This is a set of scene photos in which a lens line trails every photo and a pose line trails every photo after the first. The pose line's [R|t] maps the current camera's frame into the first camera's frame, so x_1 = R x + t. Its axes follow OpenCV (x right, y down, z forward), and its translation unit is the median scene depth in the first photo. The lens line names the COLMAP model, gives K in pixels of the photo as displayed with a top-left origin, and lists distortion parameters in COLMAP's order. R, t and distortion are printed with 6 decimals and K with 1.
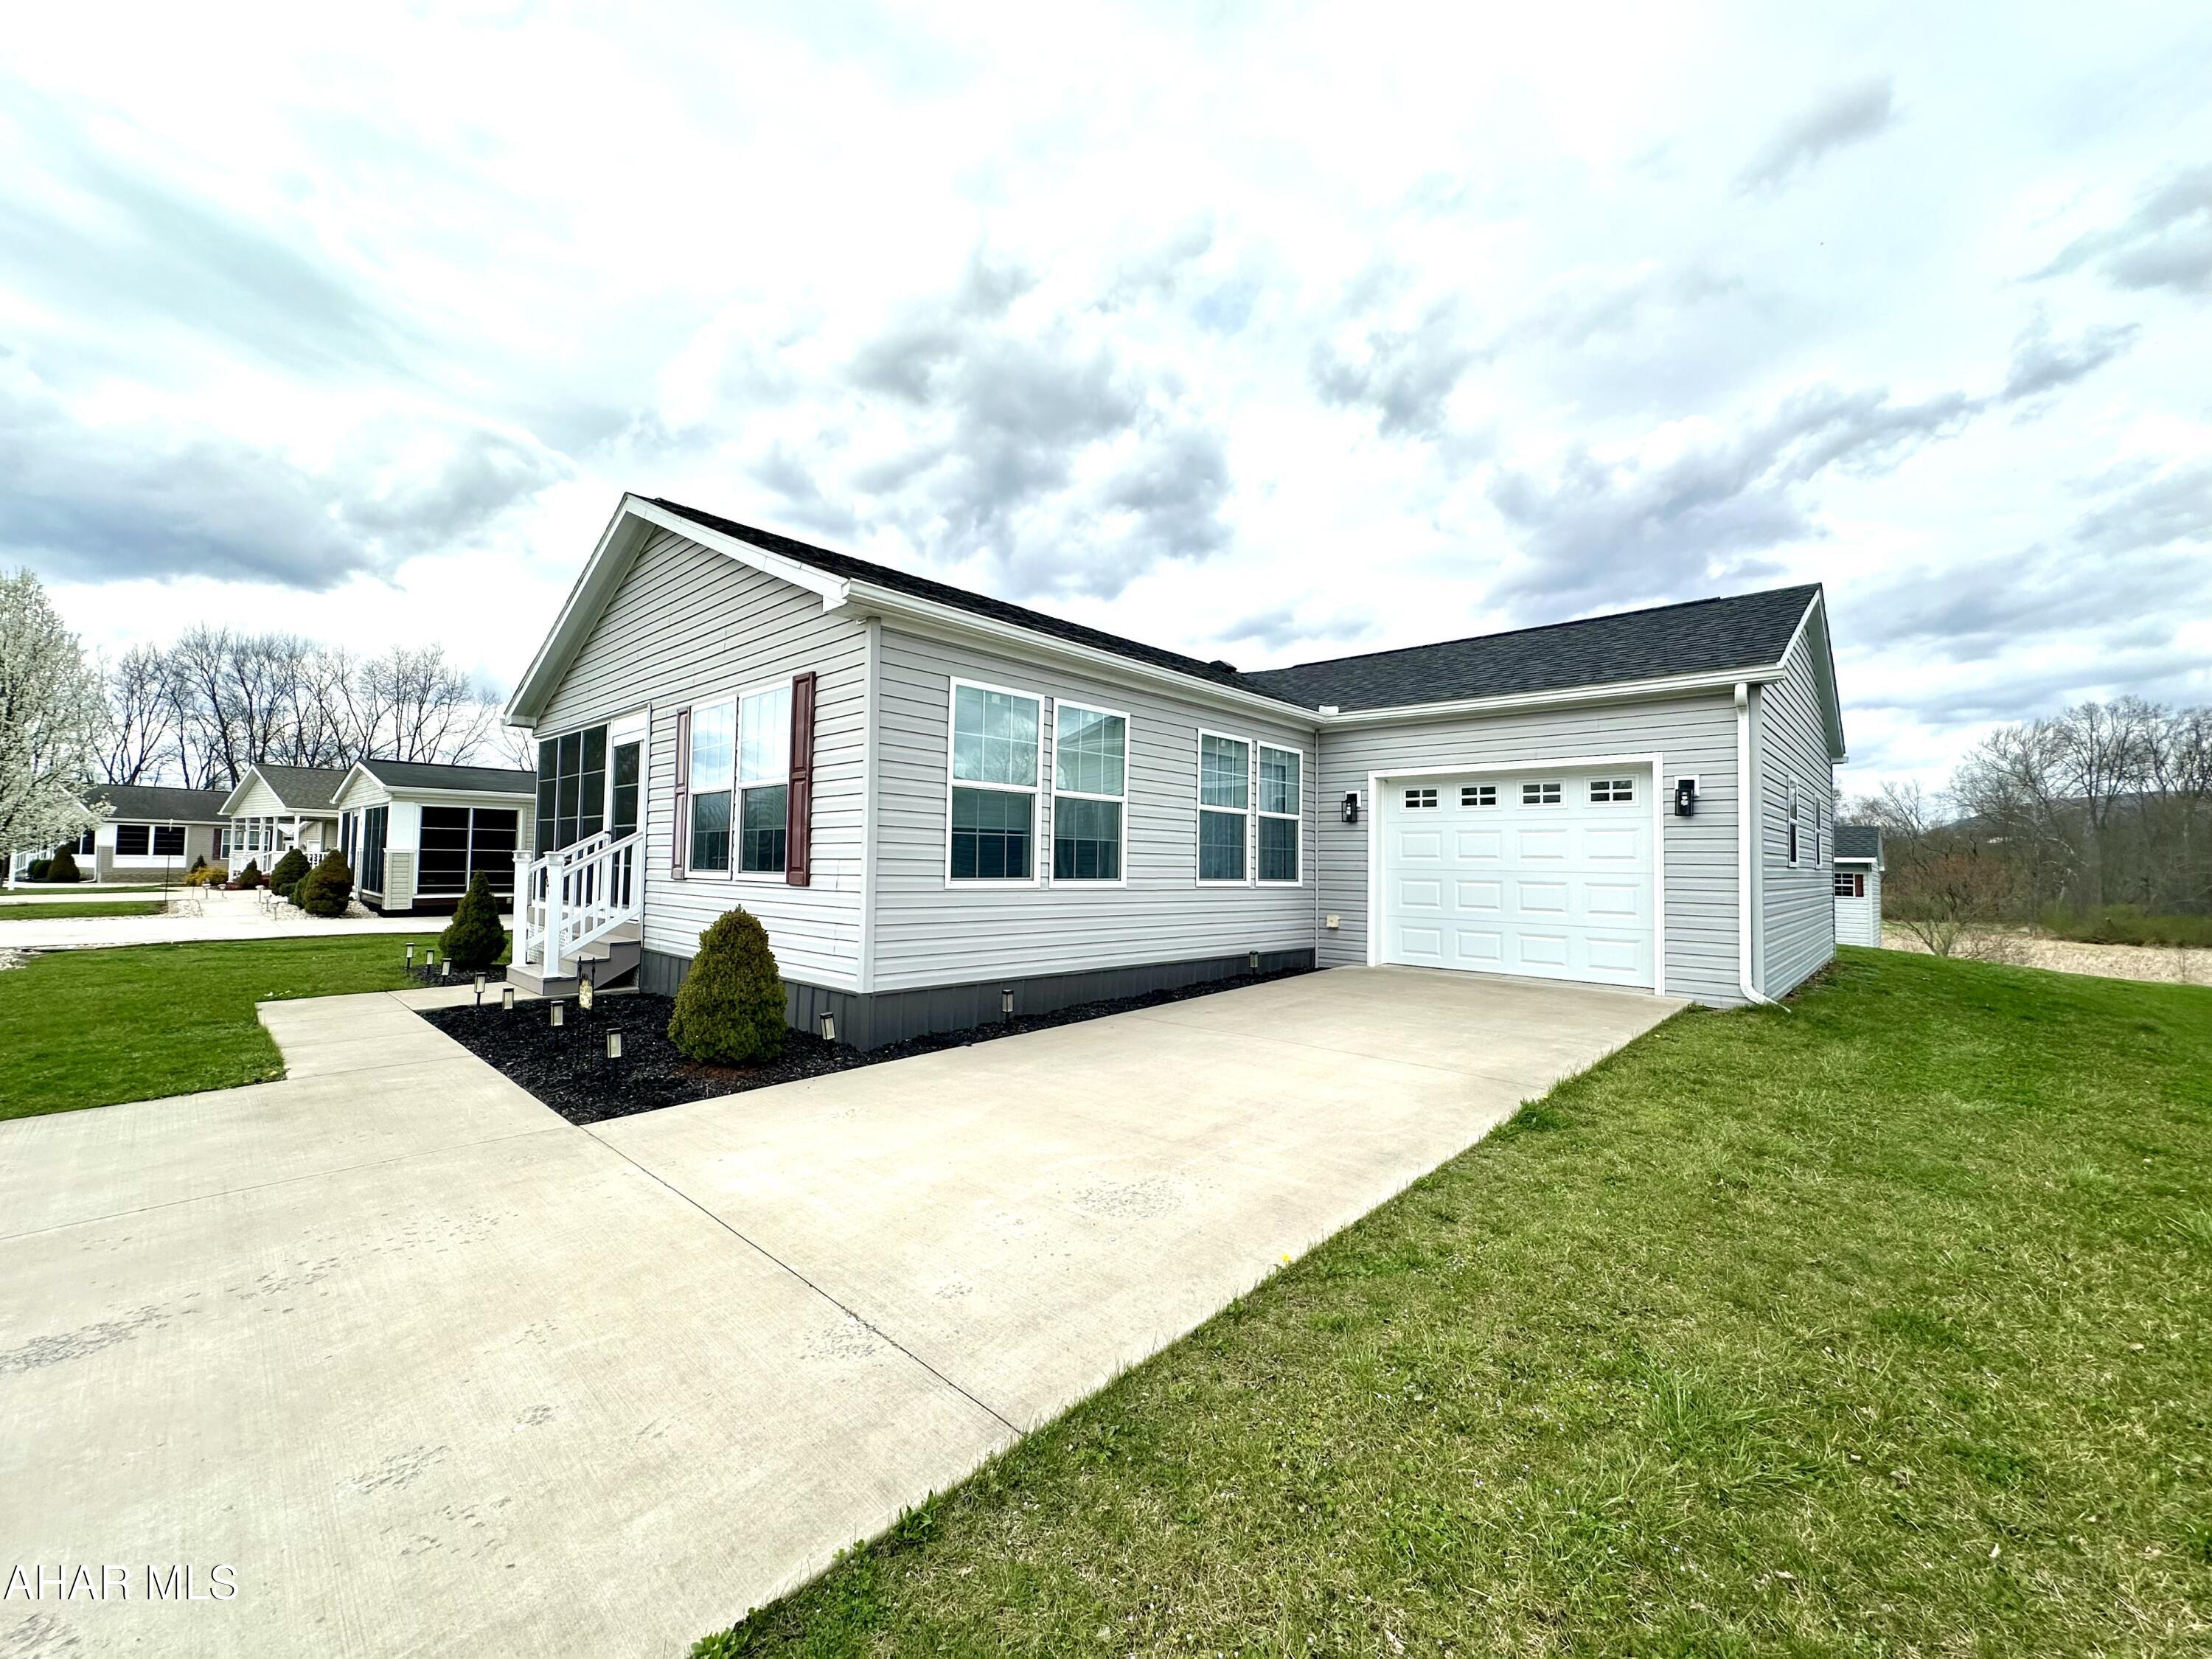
lens RADIAL K [[879.8, 0, 1106.0], [0, 879.8, 829.5], [0, 0, 1]] dist [-0.001370, 0.000366]
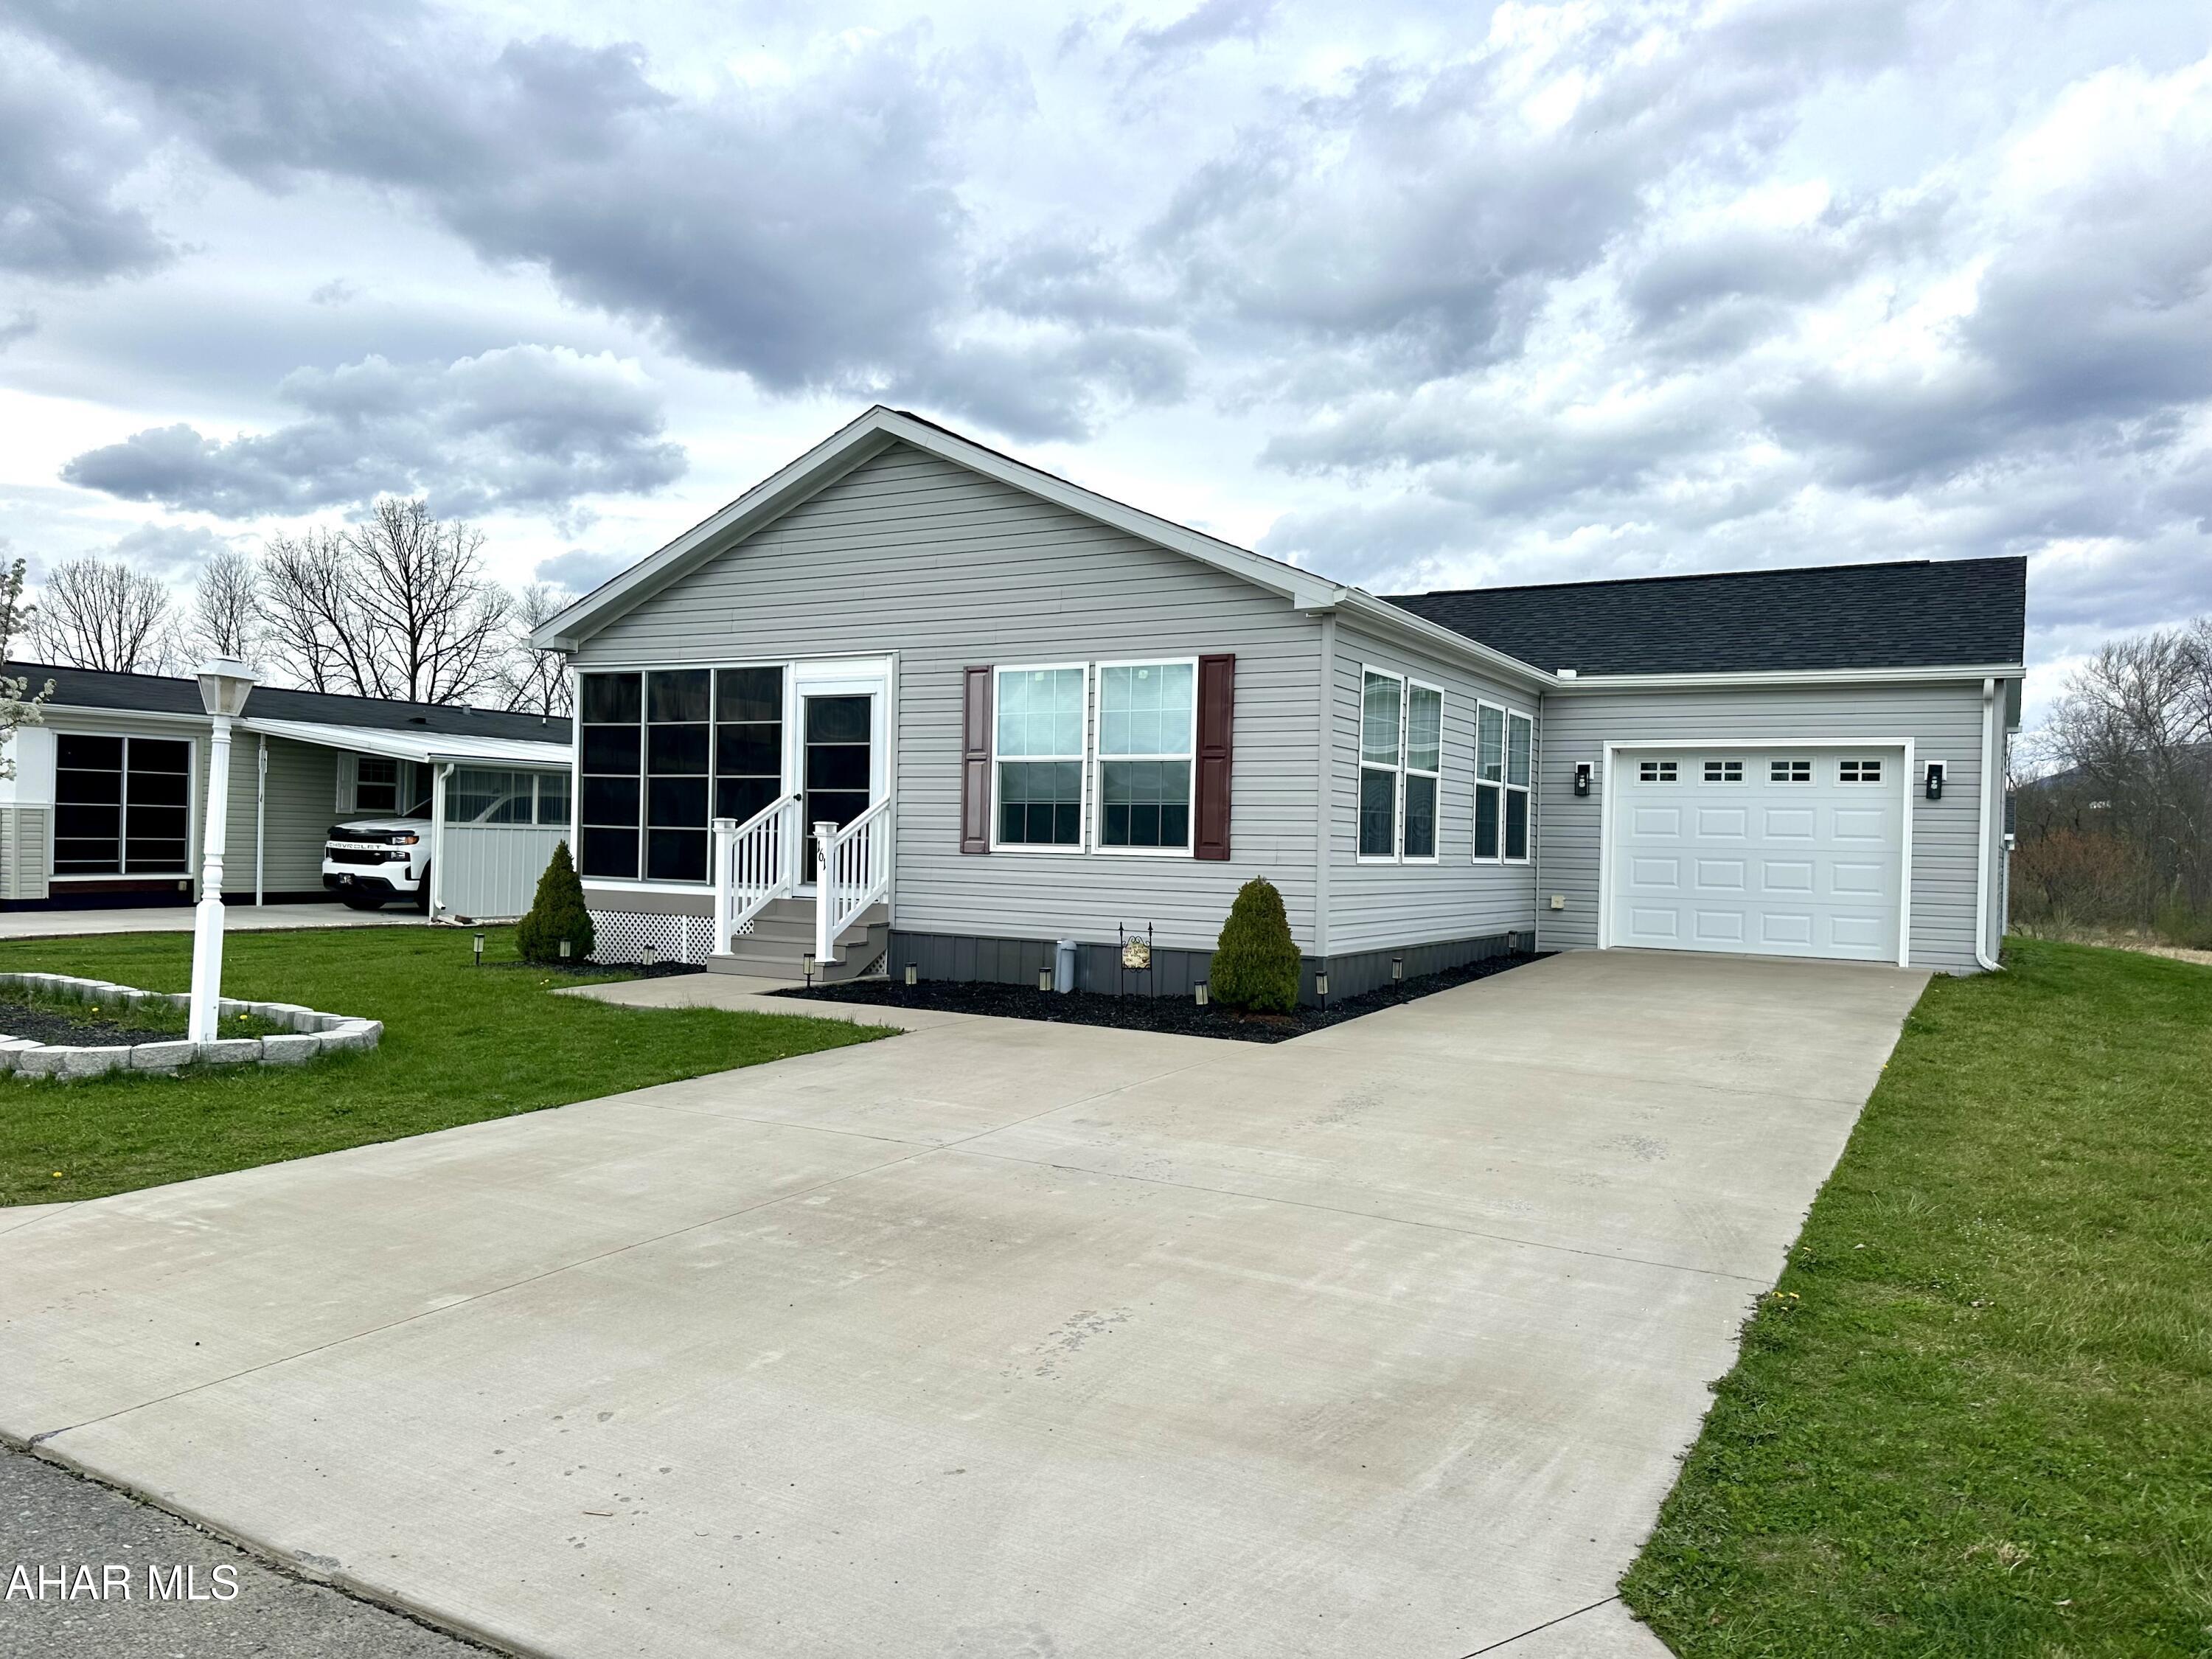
lens RADIAL K [[1532.2, 0, 1106.0], [0, 1532.2, 829.5], [0, 0, 1]] dist [0.088048, -0.091246]
pose [[0.974220, 0.007941, 0.225461, -0.800560], [-0.016703, 0.999176, 0.036983, -0.032757], [-0.224981, -0.039796, 0.973550, -0.664052]]
